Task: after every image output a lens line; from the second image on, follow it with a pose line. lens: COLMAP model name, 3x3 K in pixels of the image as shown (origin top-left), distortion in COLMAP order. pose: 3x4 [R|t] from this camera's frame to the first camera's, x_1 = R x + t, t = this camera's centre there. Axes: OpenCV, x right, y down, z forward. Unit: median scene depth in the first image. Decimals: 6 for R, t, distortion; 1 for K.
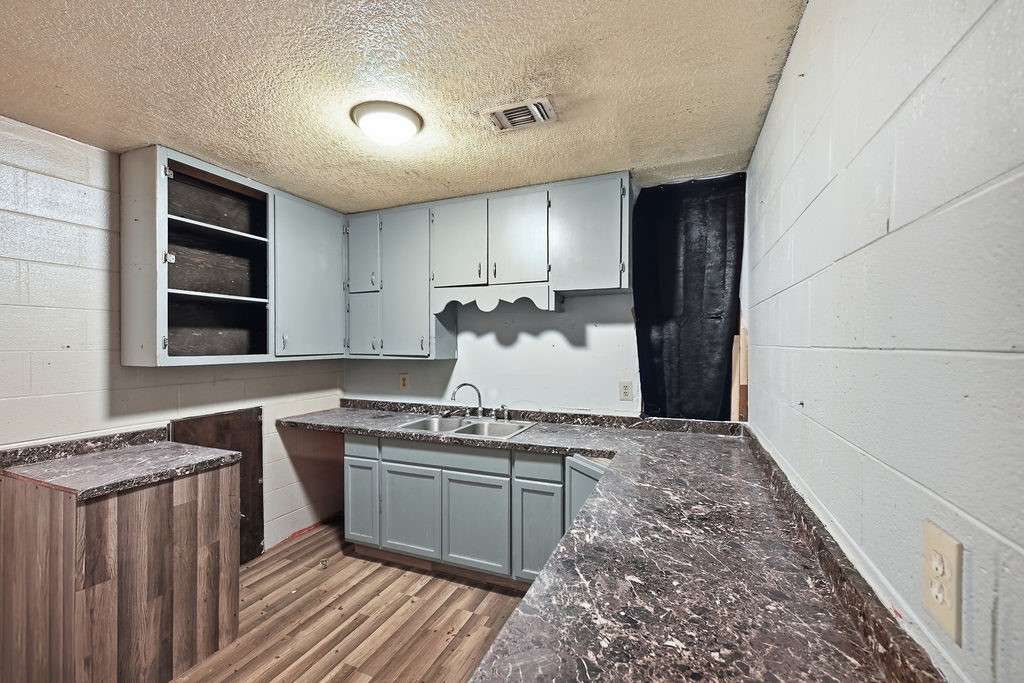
lens RADIAL K [[431.2, 0, 516.8], [0, 431.2, 342.8], [0, 0, 1]] dist [-0.000986, 0.000051]
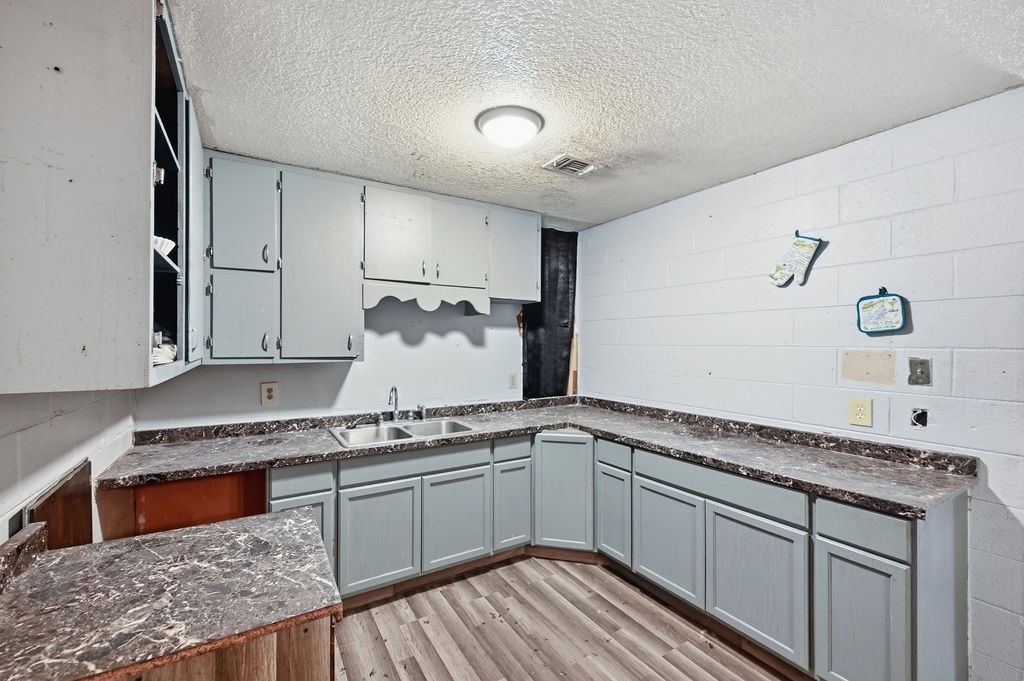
lens RADIAL K [[420.4, 0, 512.0], [0, 420.4, 340.5], [0, 0, 1]] dist [-0.000364, -0.000028]
pose [[0.585968, 0.007121, 0.810303, -0.758854], [-0.007156, 0.999968, -0.003614, -0.002205], [-0.810303, -0.003681, 0.586000, 0.282790]]
